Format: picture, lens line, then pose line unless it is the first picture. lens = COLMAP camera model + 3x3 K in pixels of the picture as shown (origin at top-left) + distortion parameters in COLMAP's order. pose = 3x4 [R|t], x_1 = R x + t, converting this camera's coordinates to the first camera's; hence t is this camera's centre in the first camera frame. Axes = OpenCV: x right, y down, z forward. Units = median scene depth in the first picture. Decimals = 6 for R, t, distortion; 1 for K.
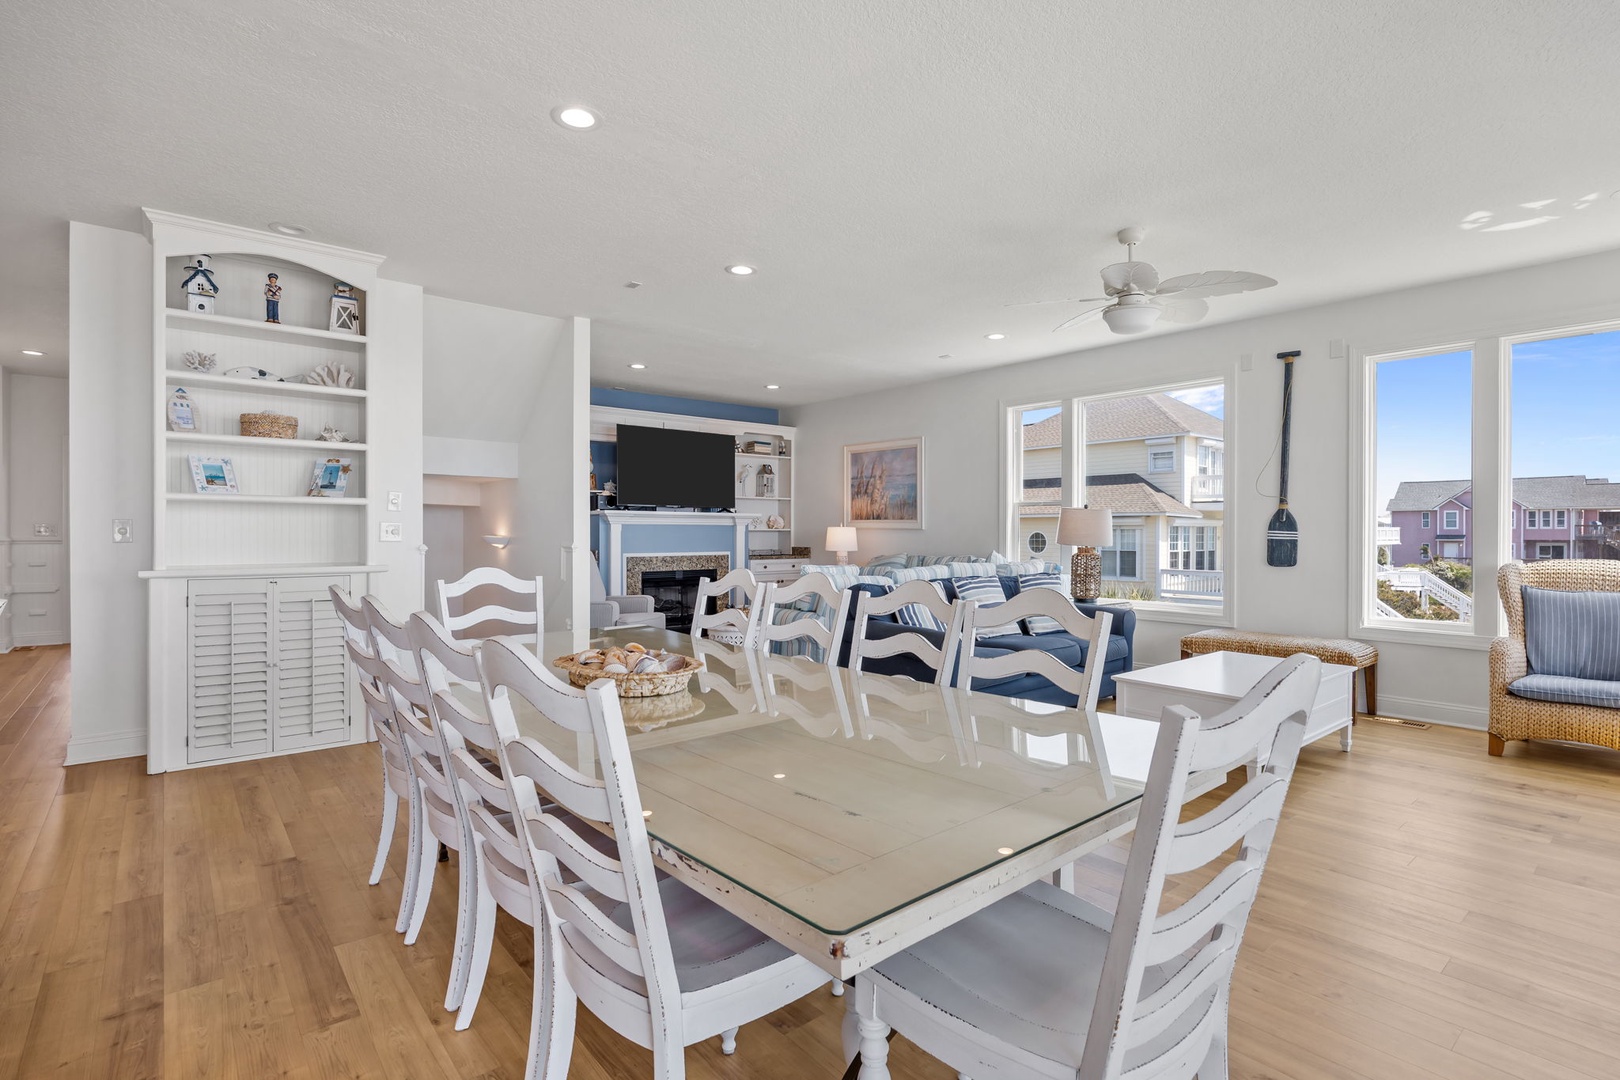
lens RADIAL K [[805.6, 0, 810.0], [0, 805.6, 540.0], [0, 0, 1]] dist [-0.000015, -0.000194]
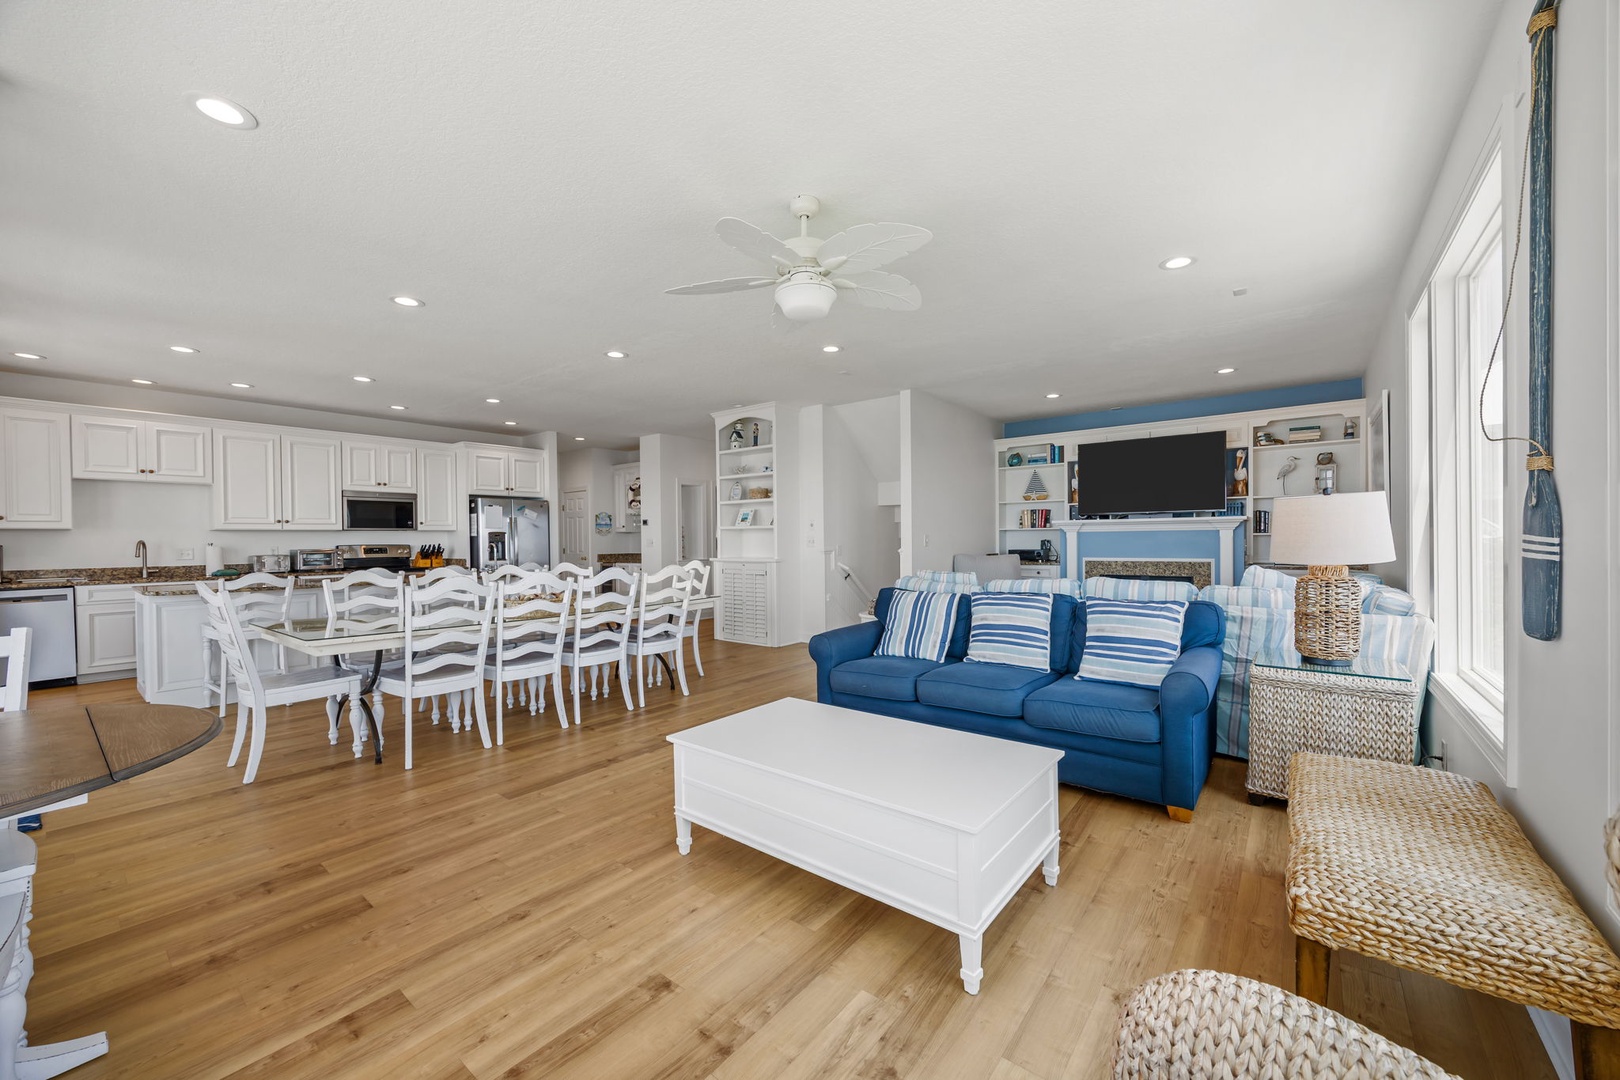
lens RADIAL K [[625.6, 0, 810.0], [0, 625.6, 540.0], [0, 0, 1]] dist [-0.000072, 0.000001]
pose [[0.220828, -0.004587, -0.975302, 0.517638], [0.004615, 0.999983, -0.003658, -0.006700], [0.975302, -0.003693, 0.220845, 0.404956]]
